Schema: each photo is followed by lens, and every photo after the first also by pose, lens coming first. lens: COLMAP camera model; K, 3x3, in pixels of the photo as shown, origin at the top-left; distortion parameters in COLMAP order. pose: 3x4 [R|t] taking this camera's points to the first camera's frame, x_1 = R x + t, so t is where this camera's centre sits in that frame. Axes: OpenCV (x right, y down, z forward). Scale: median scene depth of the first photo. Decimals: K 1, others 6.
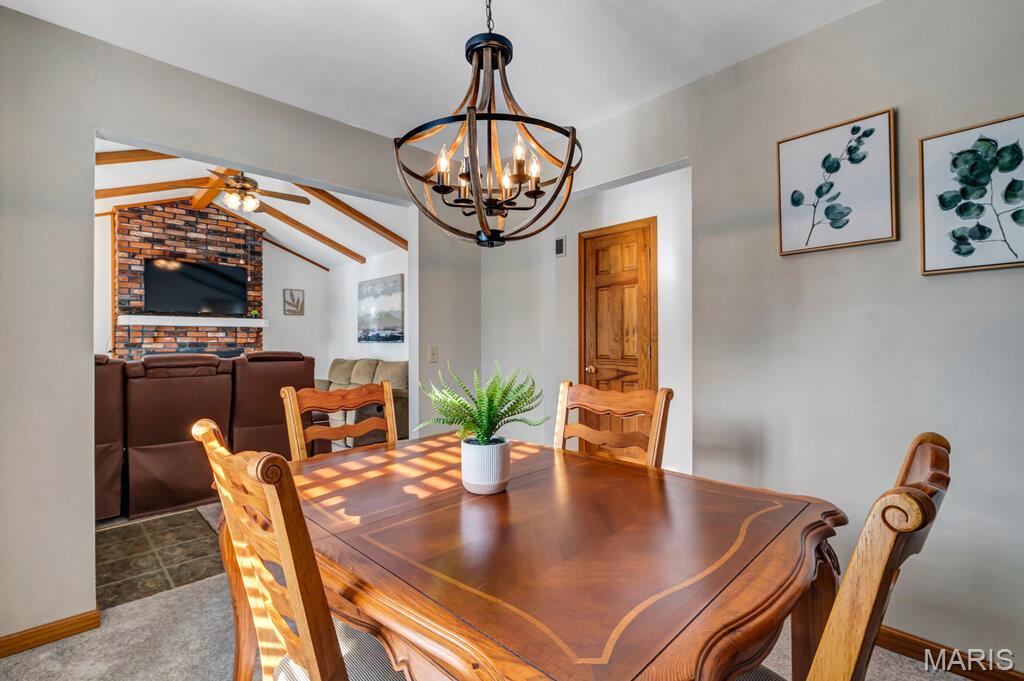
lens RADIAL K [[462.4, 0, 510.3], [0, 462.4, 342.8], [0, 0, 1]] dist [-0.003113, 0.001569]
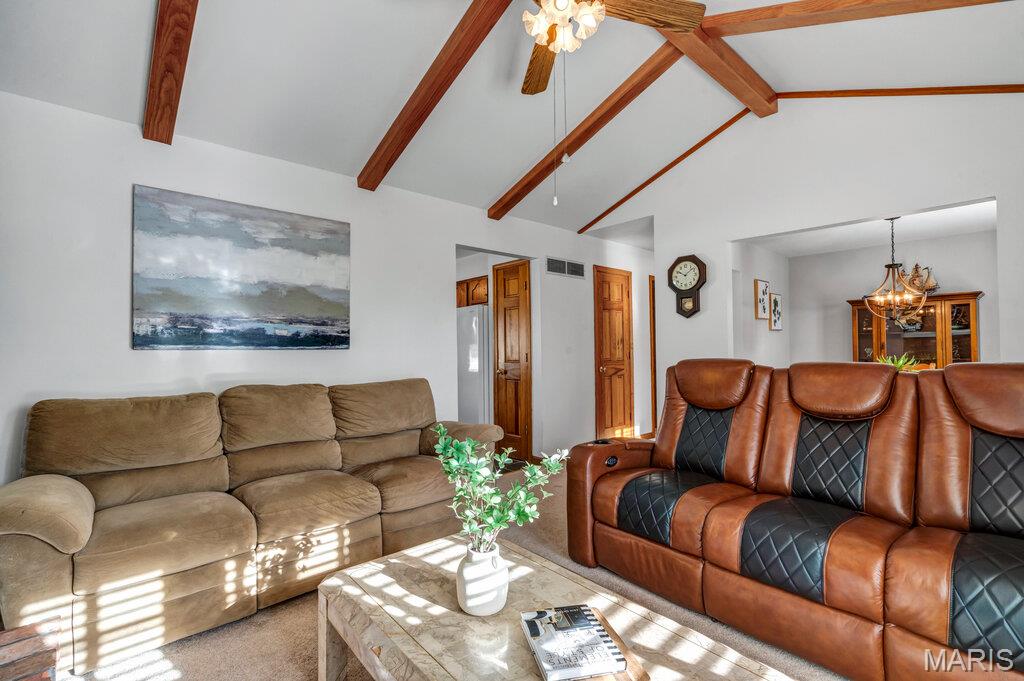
lens RADIAL K [[462.4, 0, 508.5], [0, 462.4, 341.4], [0, 0, 1]] dist [-0.003113, 0.001569]
pose [[0.046188, 0.021772, 0.998695, -0.803509], [0.004307, 0.999749, -0.021994, 0.003302], [-0.998923, 0.005318, 0.046082, 0.821260]]
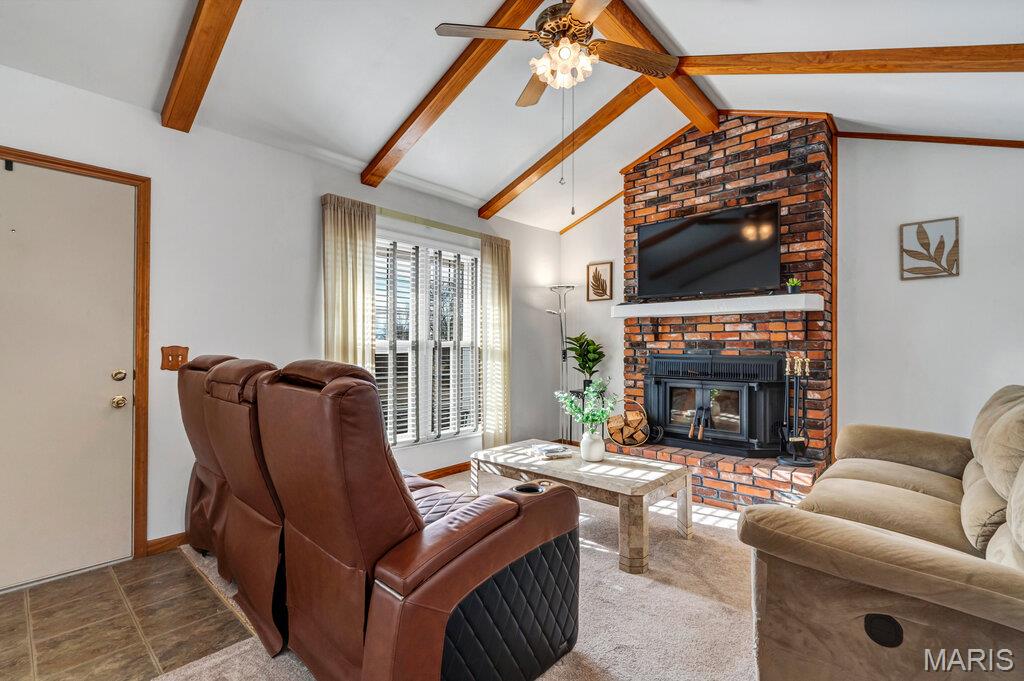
lens RADIAL K [[462.4, 0, 505.3], [0, 462.4, 342.5], [0, 0, 1]] dist [-0.003113, 0.001569]
pose [[0.052472, 0.002425, -0.998619, -0.058078], [0.001991, 0.999995, 0.002533, -0.000329], [0.998620, -0.002122, 0.052467, 0.720693]]
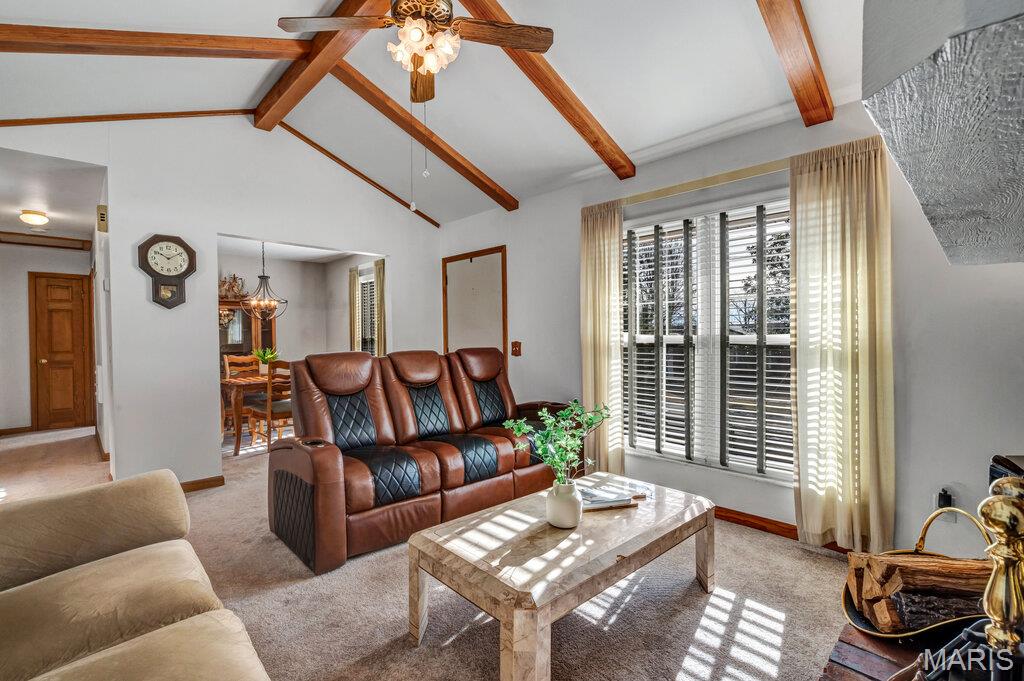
lens RADIAL K [[462.4, 0, 512.8], [0, 462.4, 339.6], [0, 0, 1]] dist [-0.003113, 0.001569]
pose [[-0.999853, 0.016726, 0.003686, -0.533606], [0.016739, 0.999853, 0.003683, -0.001986], [-0.003624, 0.003744, -0.999986, 1.179456]]
